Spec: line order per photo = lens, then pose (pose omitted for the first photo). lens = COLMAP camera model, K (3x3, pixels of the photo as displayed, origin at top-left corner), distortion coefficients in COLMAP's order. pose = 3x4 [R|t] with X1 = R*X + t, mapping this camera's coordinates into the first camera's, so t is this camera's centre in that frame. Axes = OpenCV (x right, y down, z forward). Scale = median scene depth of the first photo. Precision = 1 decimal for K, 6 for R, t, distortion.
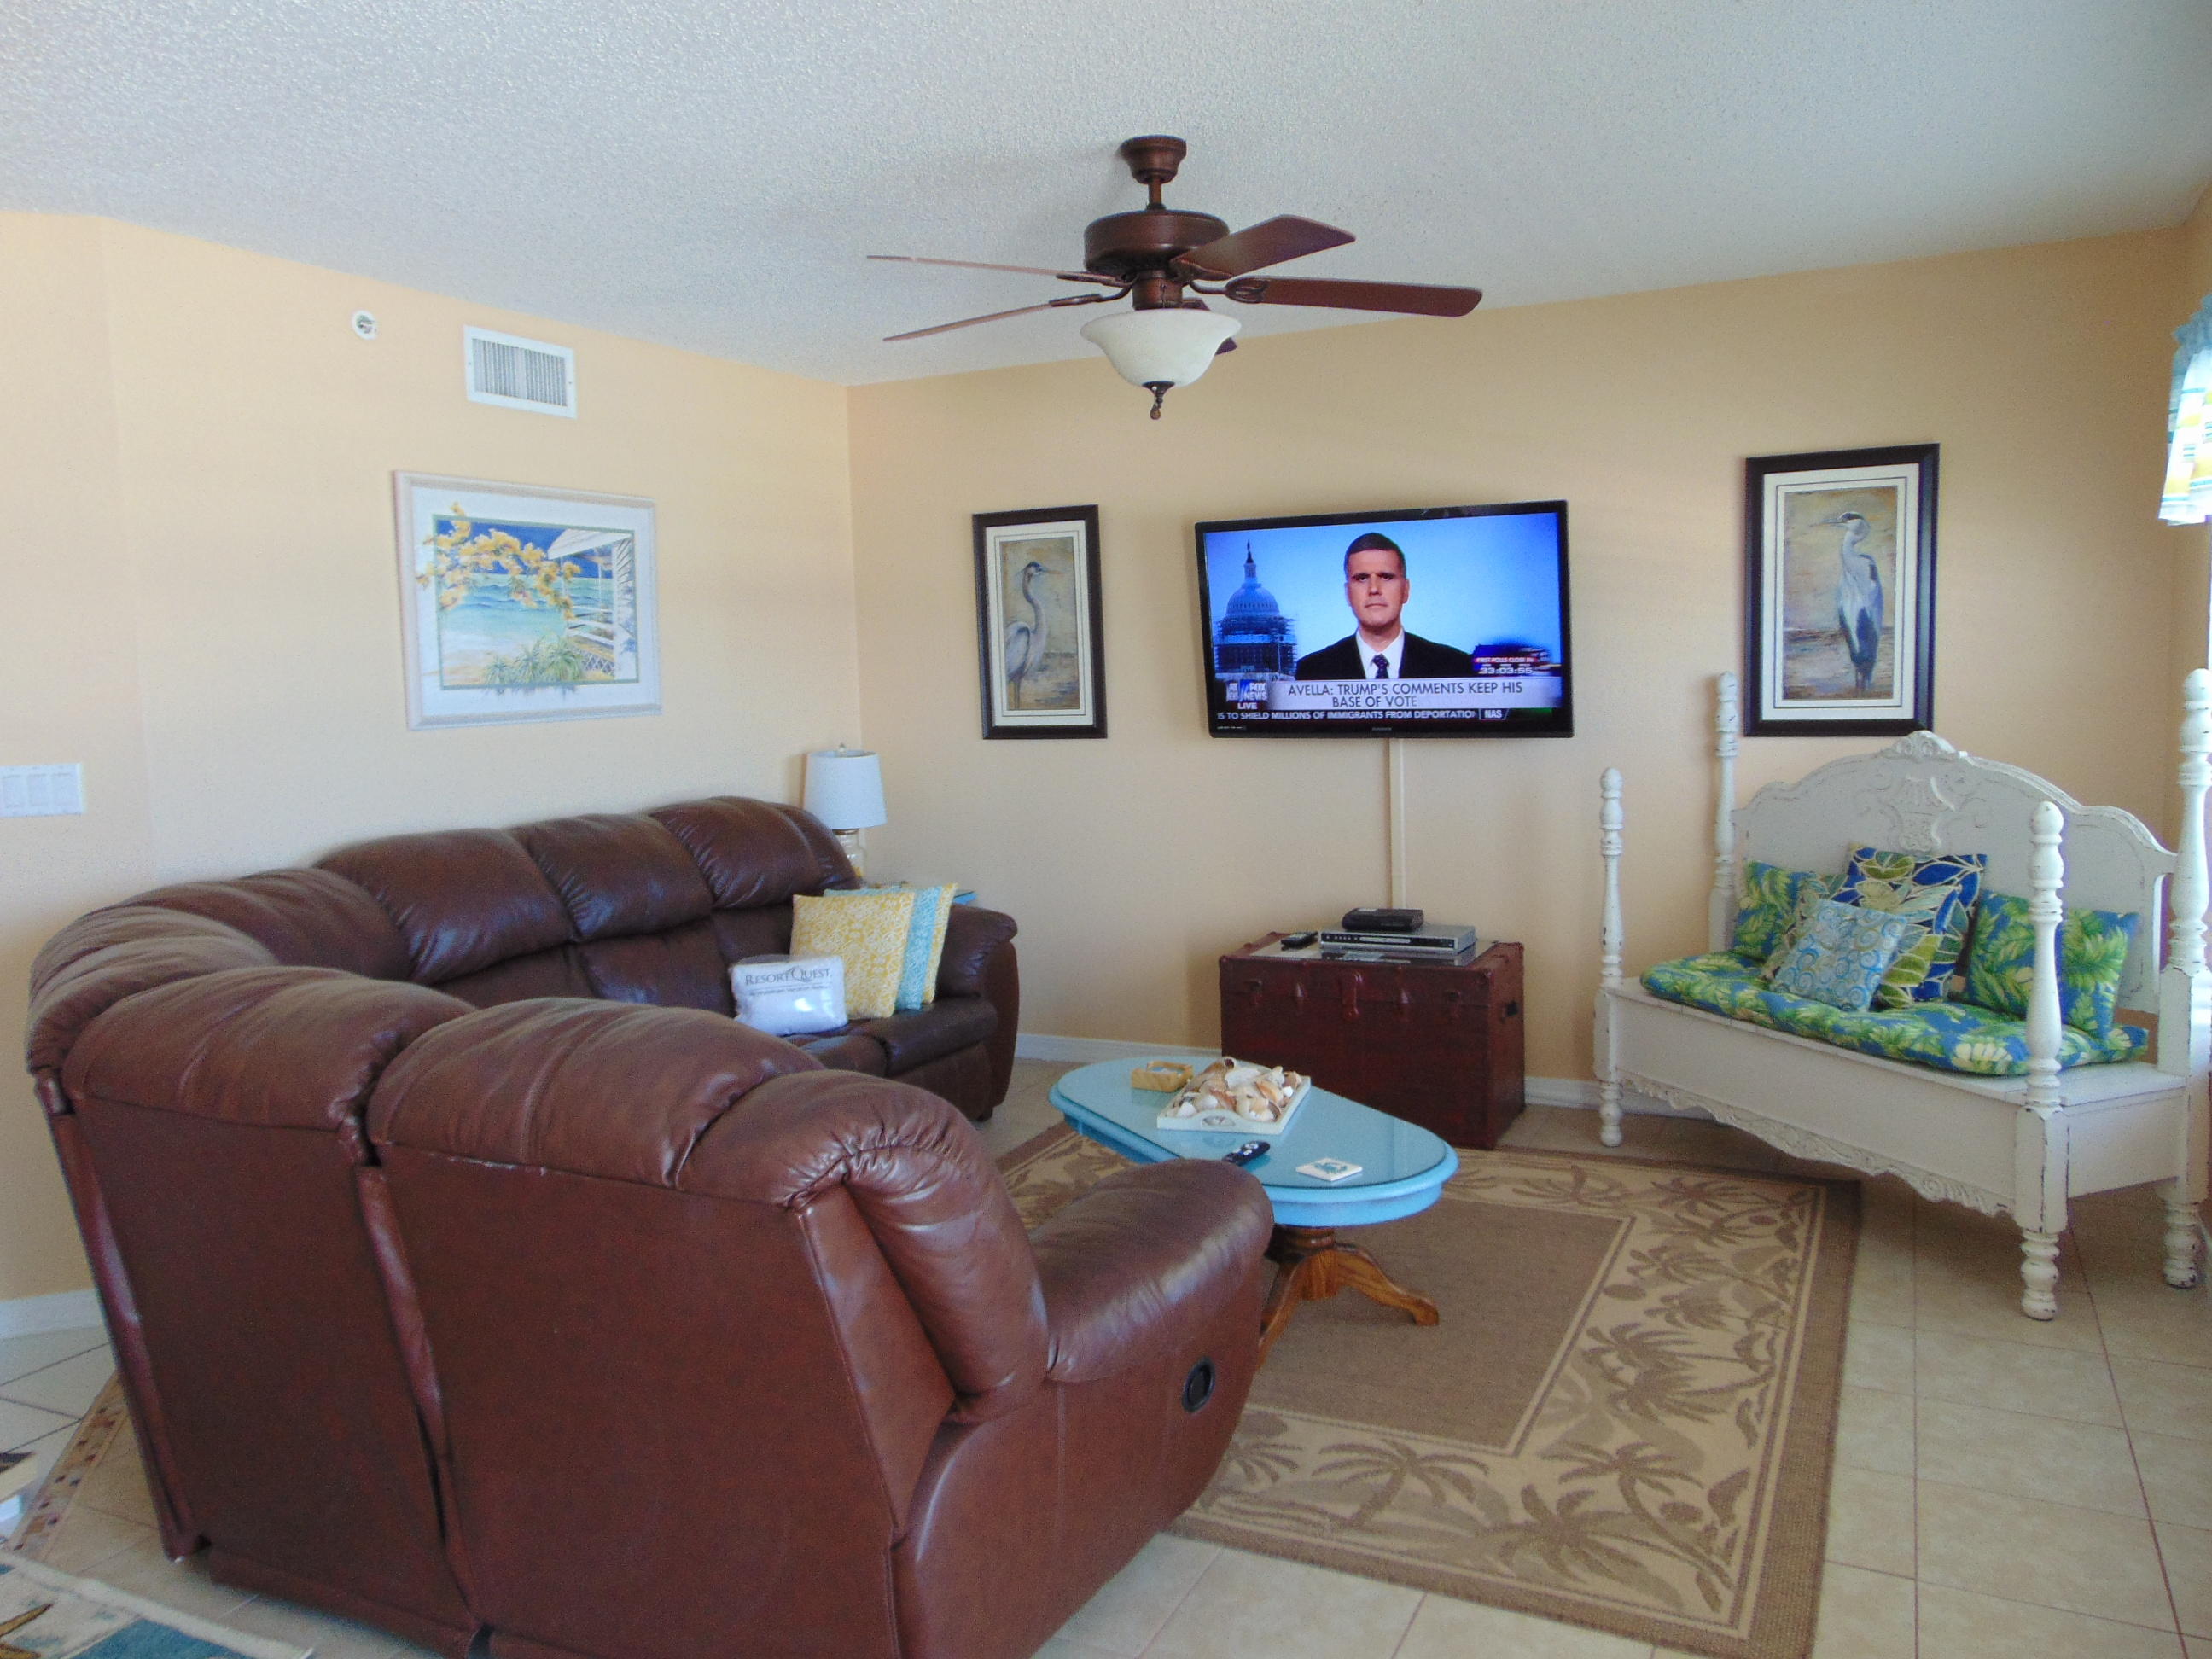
lens RADIAL K [[1646.1, 0, 1097.8], [0, 1646.1, 811.9], [0, 0, 1]] dist [-0.028514, 0.060182]
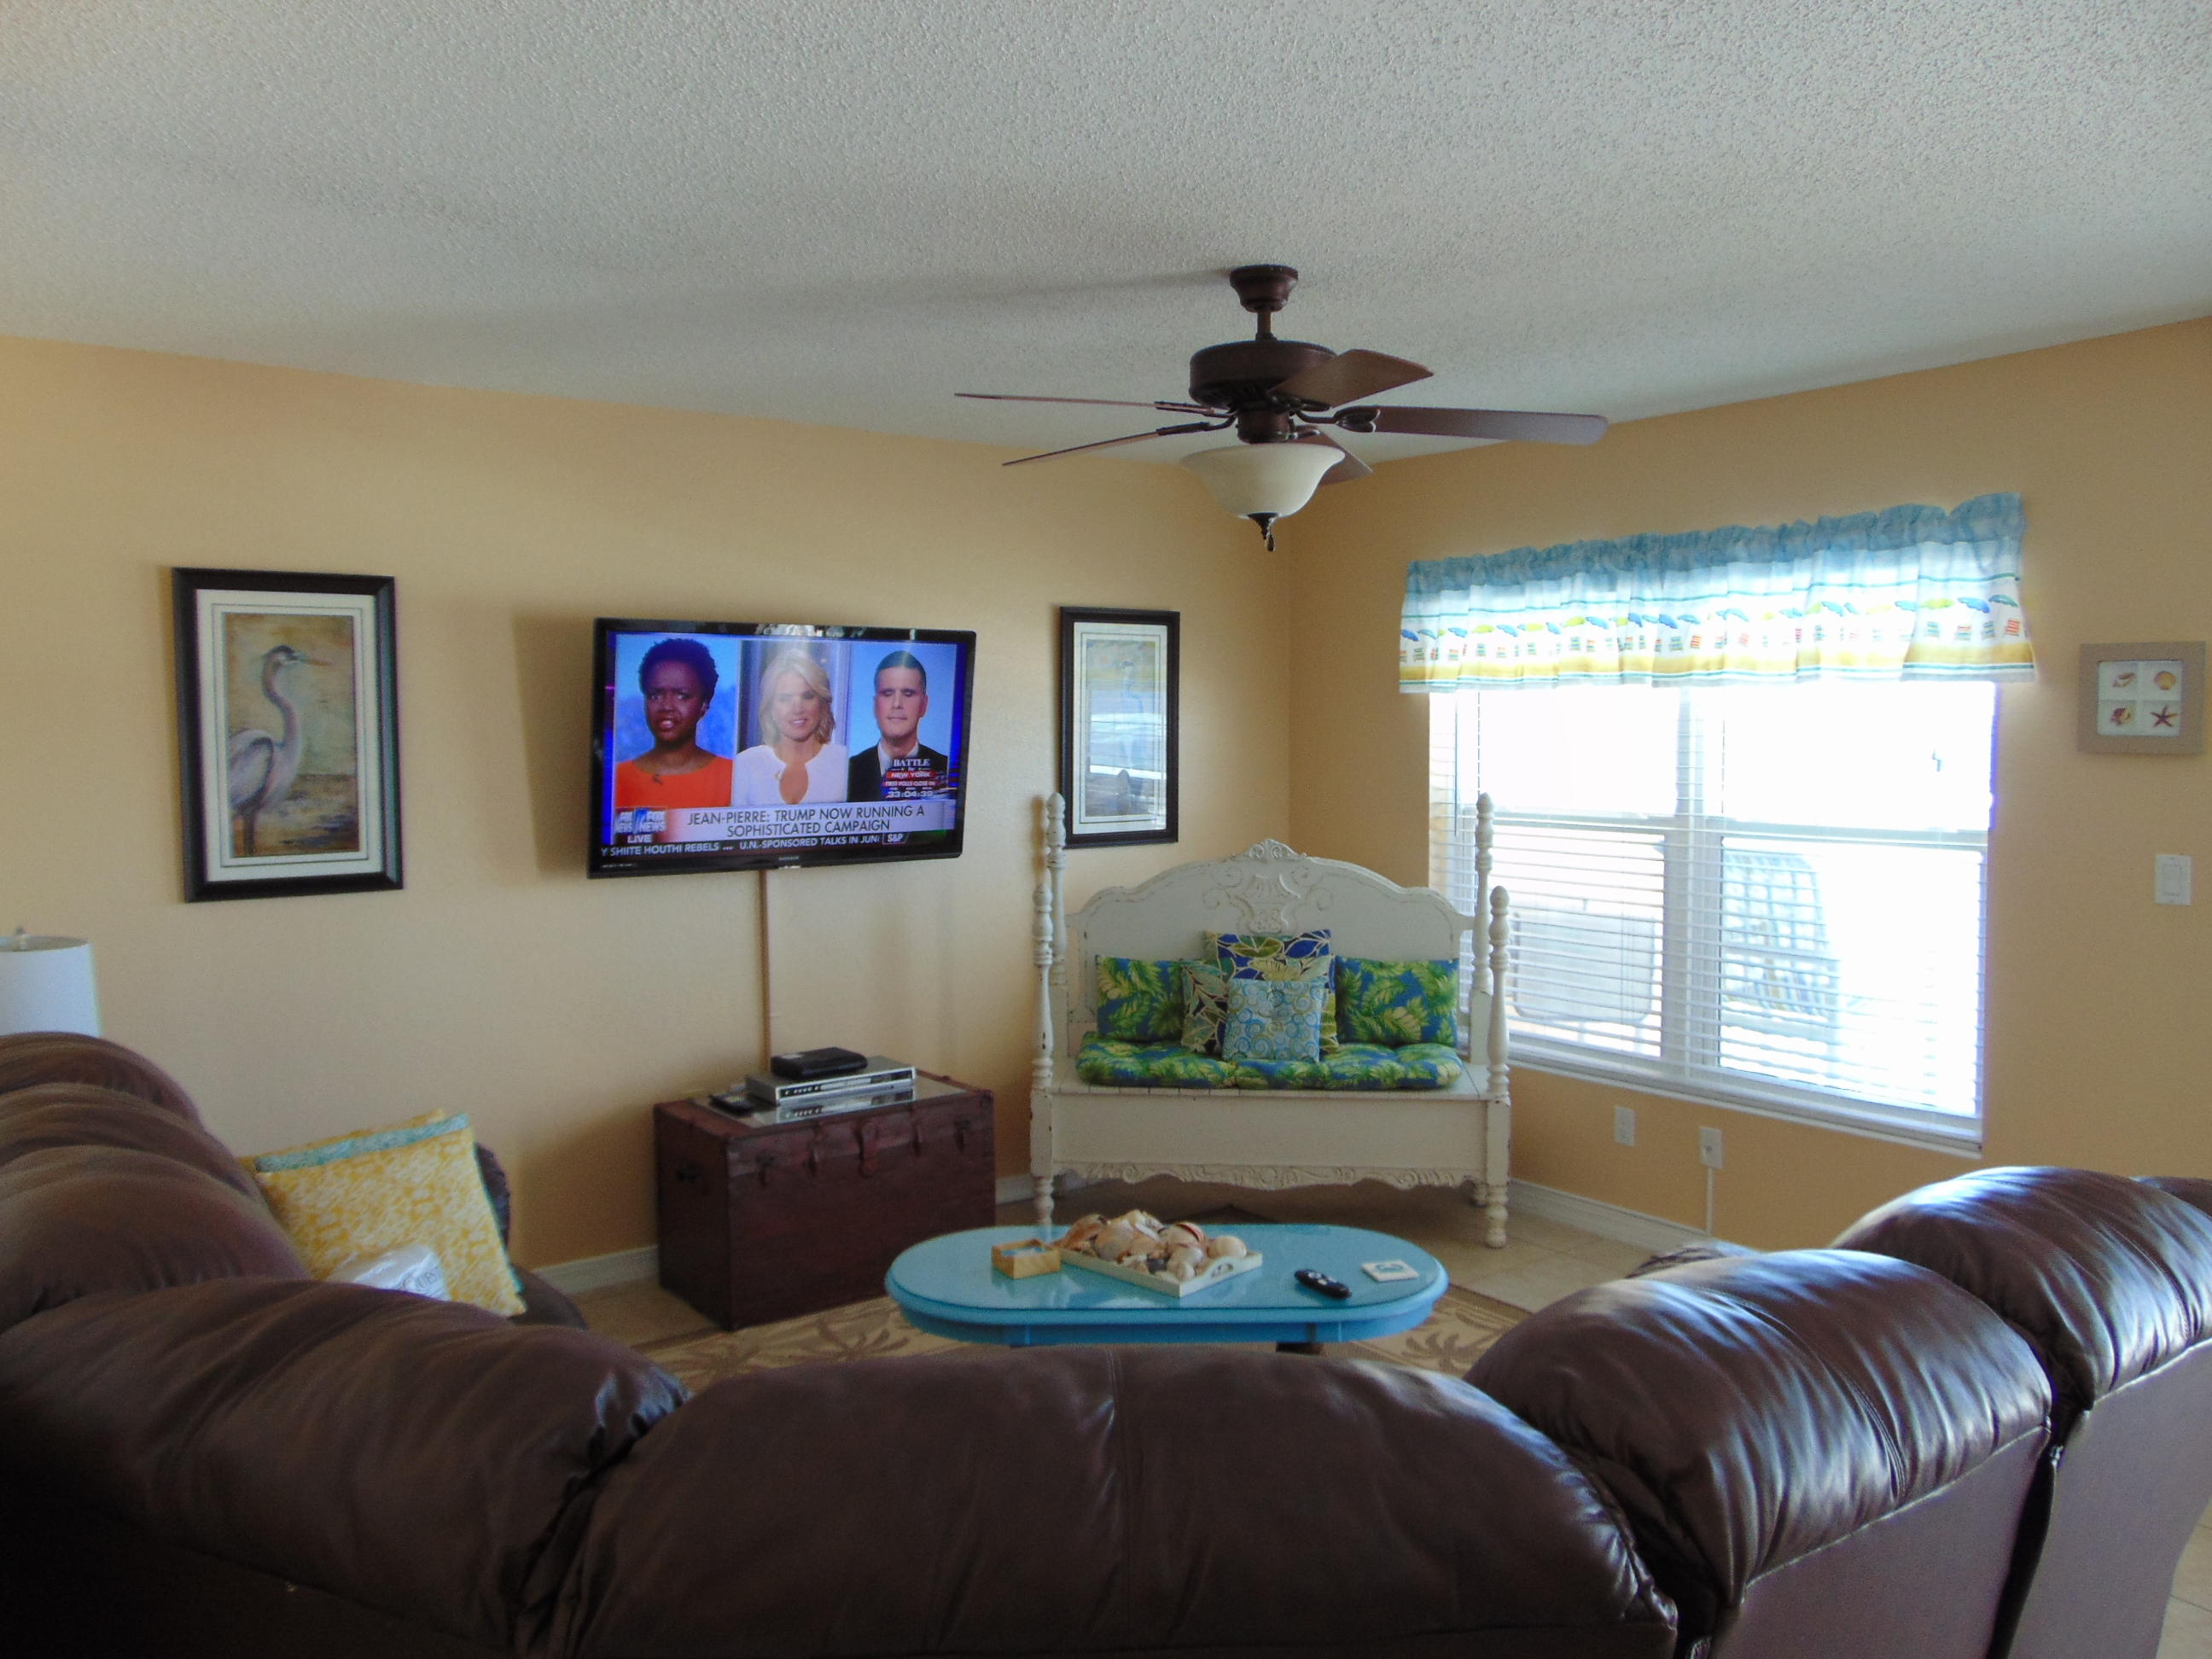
lens RADIAL K [[1646.1, 0, 1093.6], [0, 1646.1, 843.1], [0, 0, 1]] dist [-0.028514, 0.060182]
pose [[0.471878, -0.035990, 0.880929, -0.577594], [0.078764, 0.996892, -0.001463, -0.045594], [-0.878139, 0.070076, 0.473246, 0.427609]]
